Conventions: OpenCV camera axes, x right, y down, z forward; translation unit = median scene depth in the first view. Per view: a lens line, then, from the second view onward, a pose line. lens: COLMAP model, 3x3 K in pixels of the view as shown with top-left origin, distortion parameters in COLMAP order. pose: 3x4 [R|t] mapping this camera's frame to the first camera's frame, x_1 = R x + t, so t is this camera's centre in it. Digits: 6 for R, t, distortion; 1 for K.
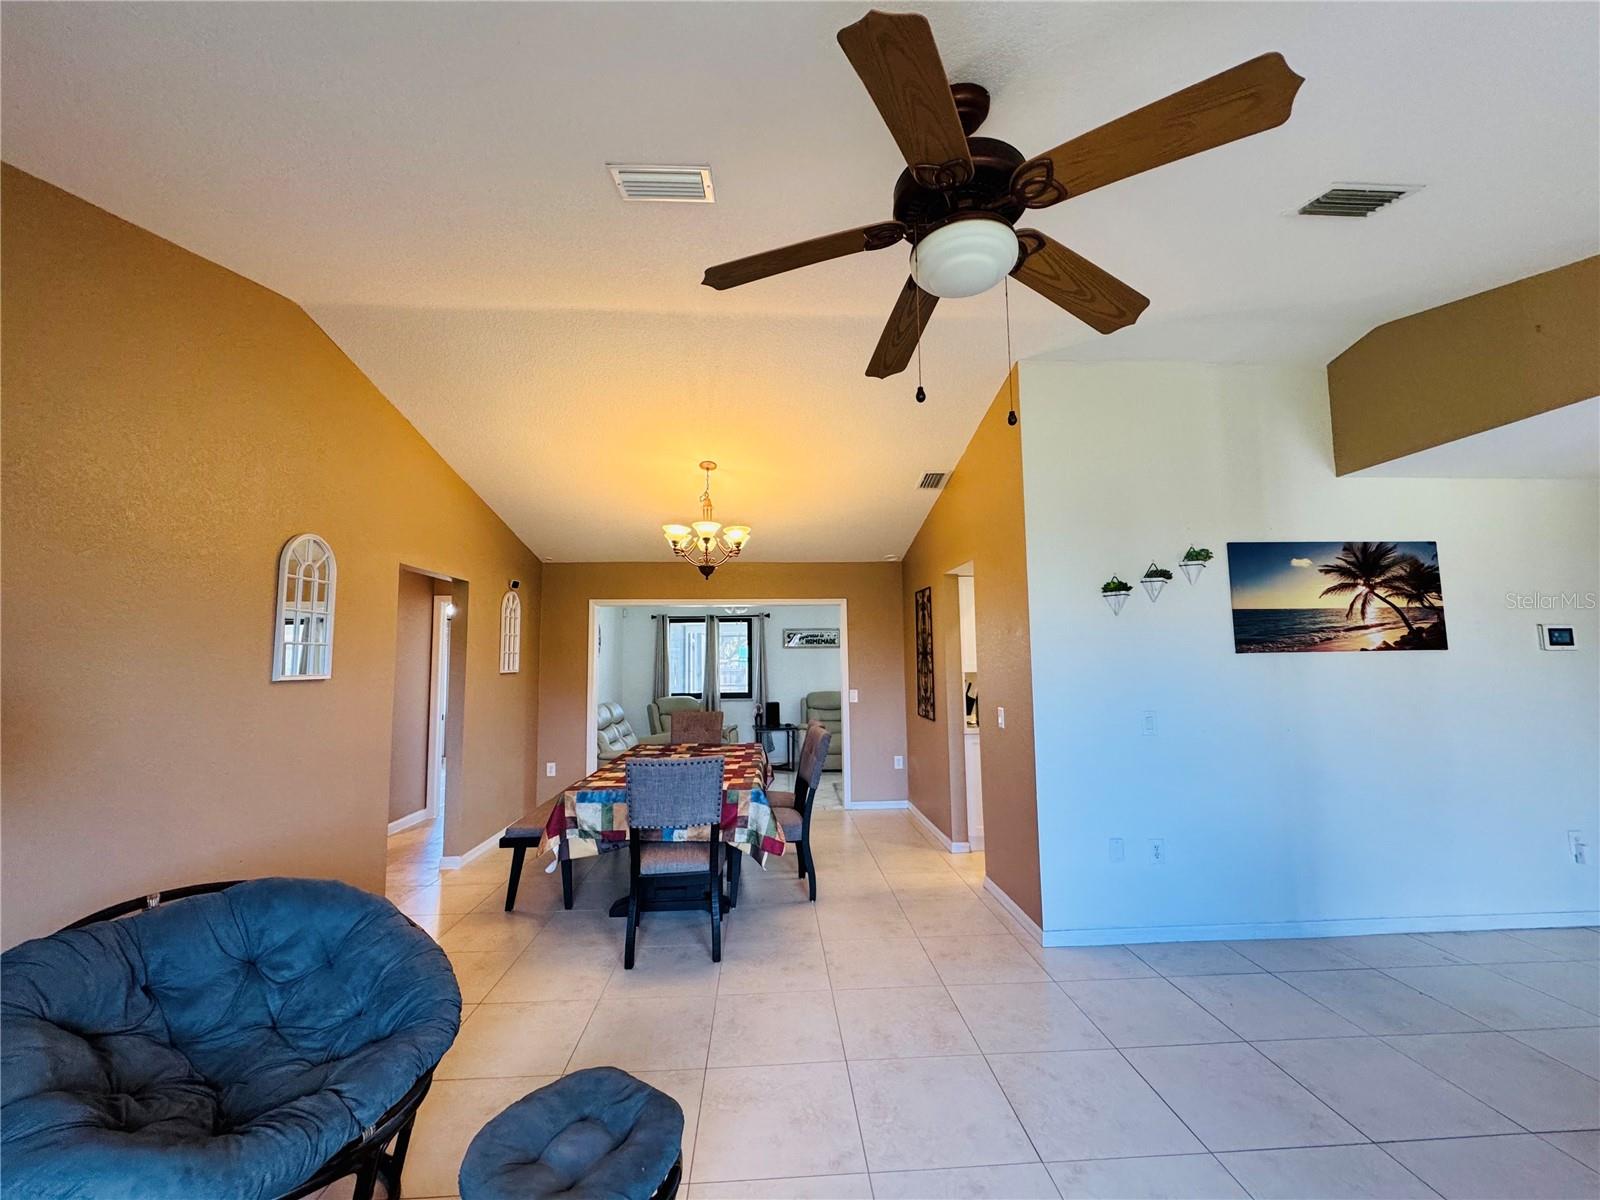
lens RADIAL K [[642.0, 0, 787.7], [0, 642.0, 600.0], [0, 0, 1]] dist [-0.000964, 0.000045]
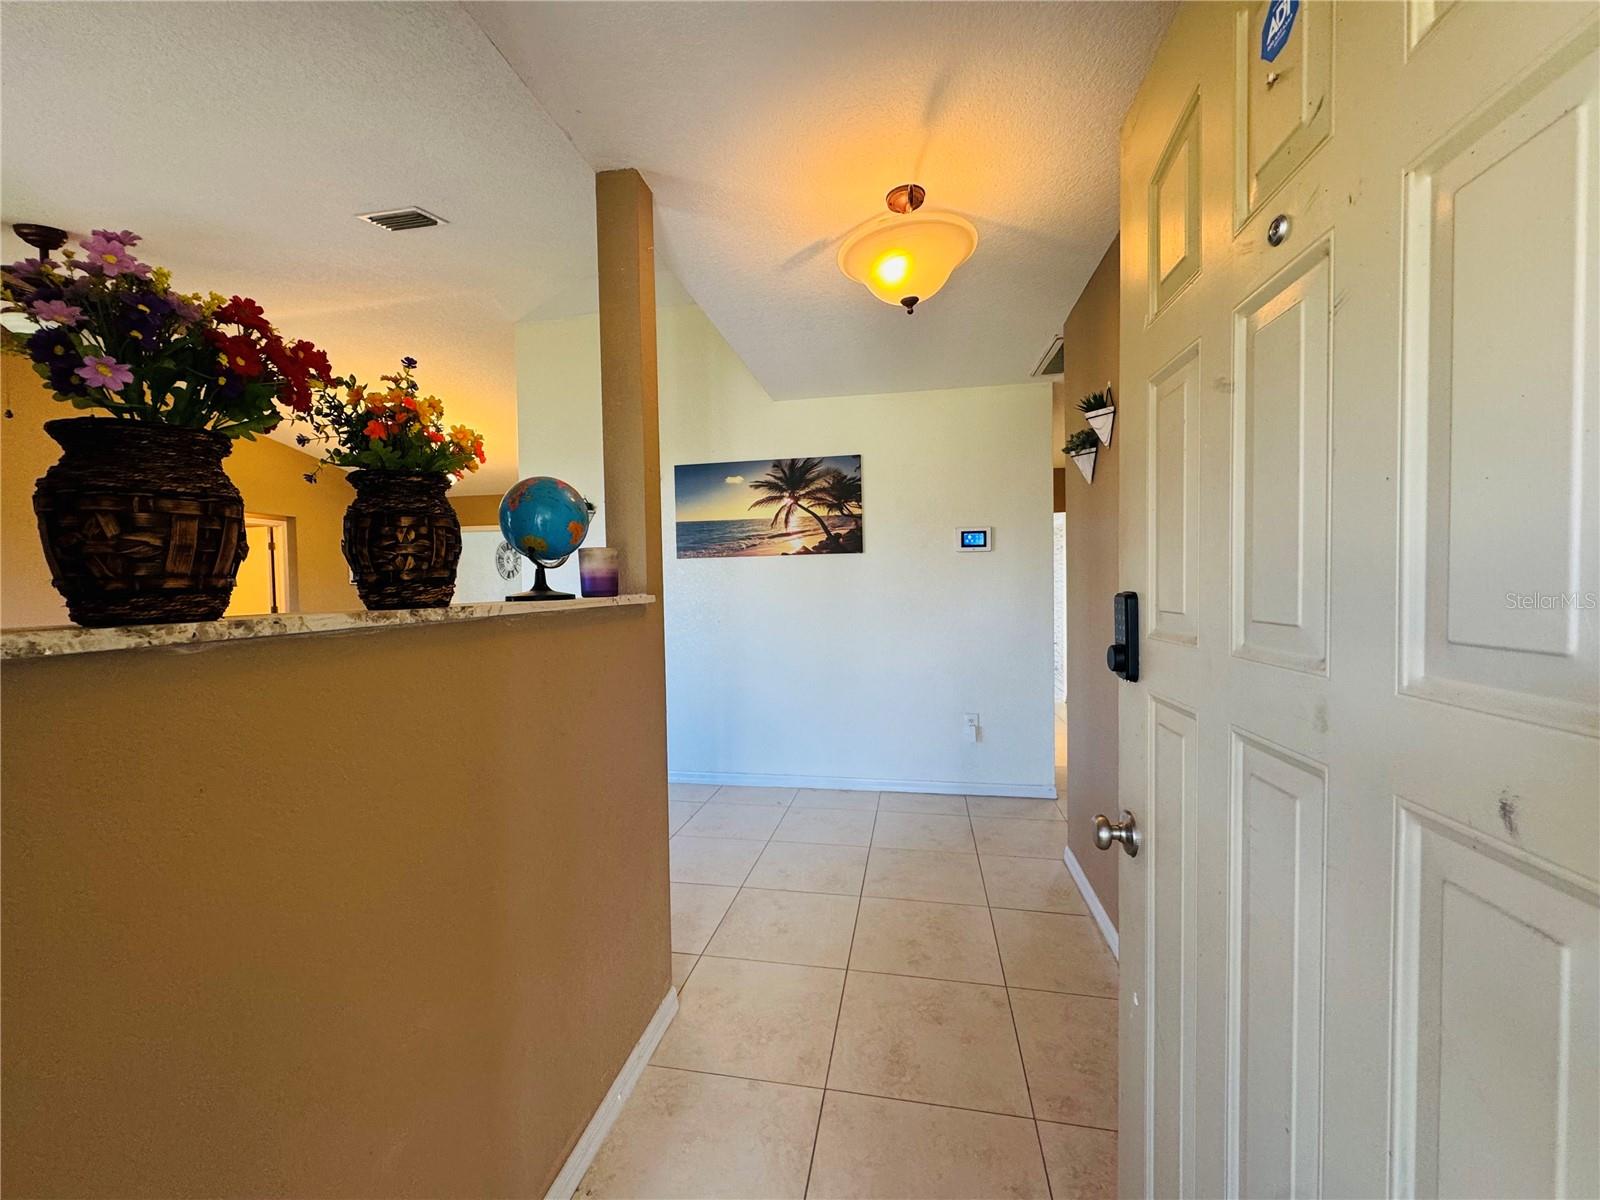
lens RADIAL K [[642.0, 0, 787.7], [0, 642.0, 600.0], [0, 0, 1]] dist [-0.000964, 0.000045]
pose [[0.970518, 0.001554, -0.241022, 1.170909], [0.028660, 0.992141, 0.121802, 0.018776], [0.239317, -0.125119, 0.962846, -0.121474]]
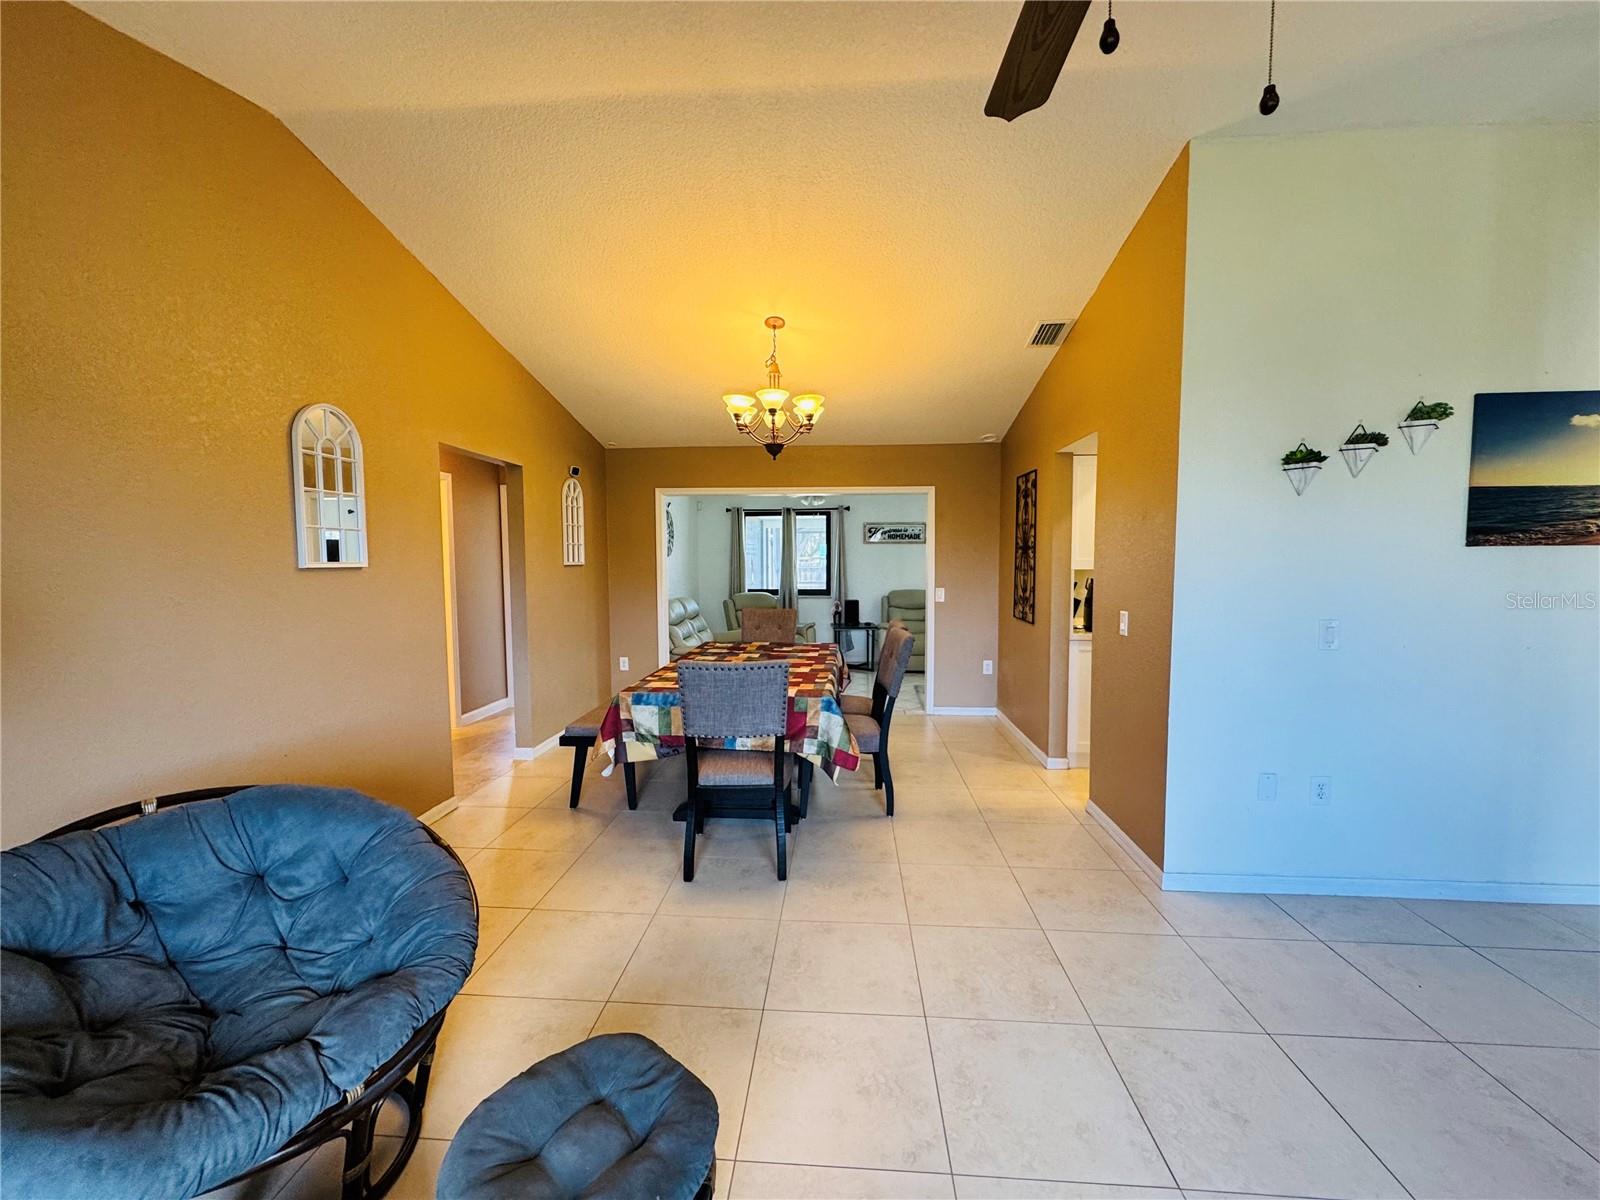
lens RADIAL K [[645.3, 0, 795.6], [0, 645.3, 587.6], [0, 0, 1]] dist [-0.000085, 0.000109]
pose [[0.993421, 0.014790, -0.113563, 0.006560], [0.001130, 0.990312, 0.138853, 0.024980], [0.114517, -0.138068, 0.983780, 0.160012]]
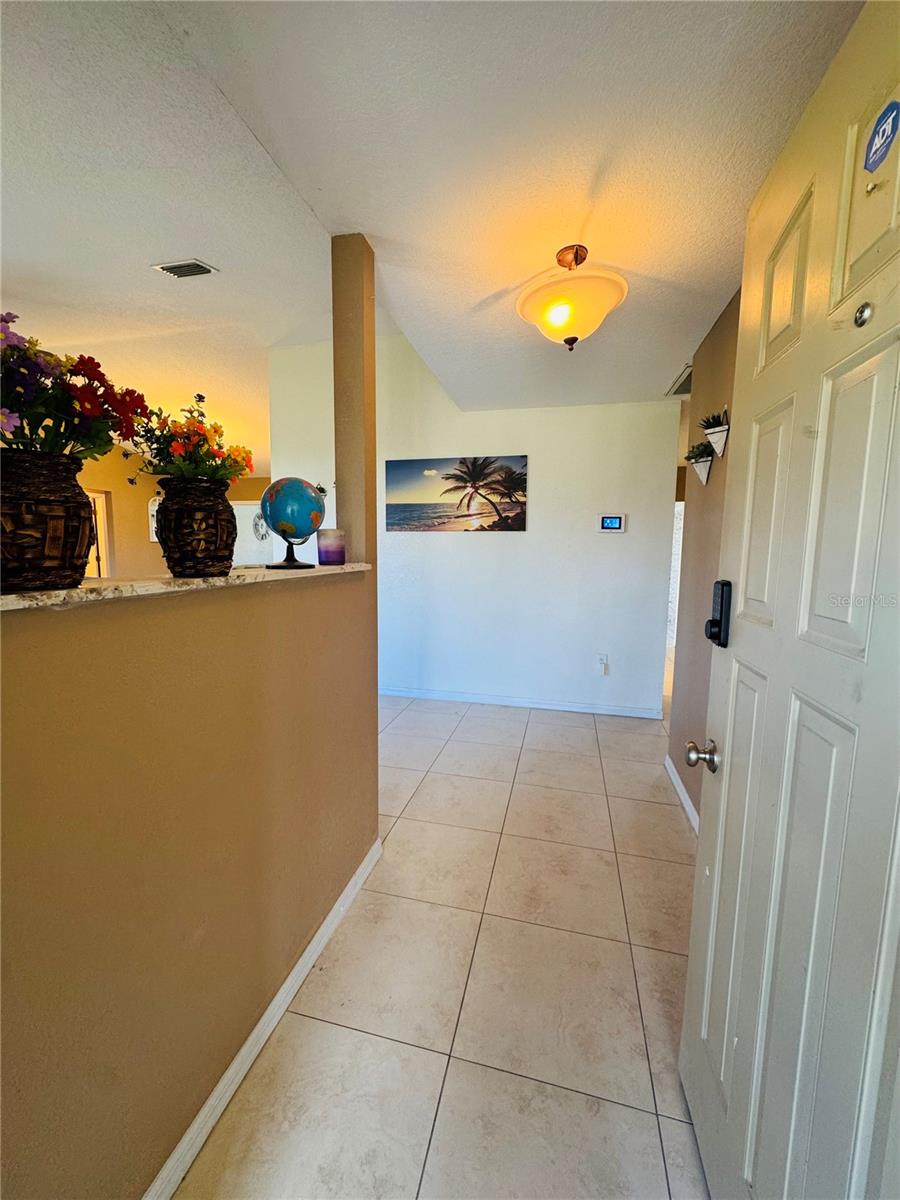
lens RADIAL K [[481.5, 0, 439.9], [0, 481.5, 598.6], [0, 0, 1]] dist [-0.000964, 0.000045]
pose [[0.955203, 0.053610, -0.291054, 1.171384], [0.006812, 0.979213, 0.202720, 0.003510], [0.295872, -0.195621, 0.934983, -0.130593]]
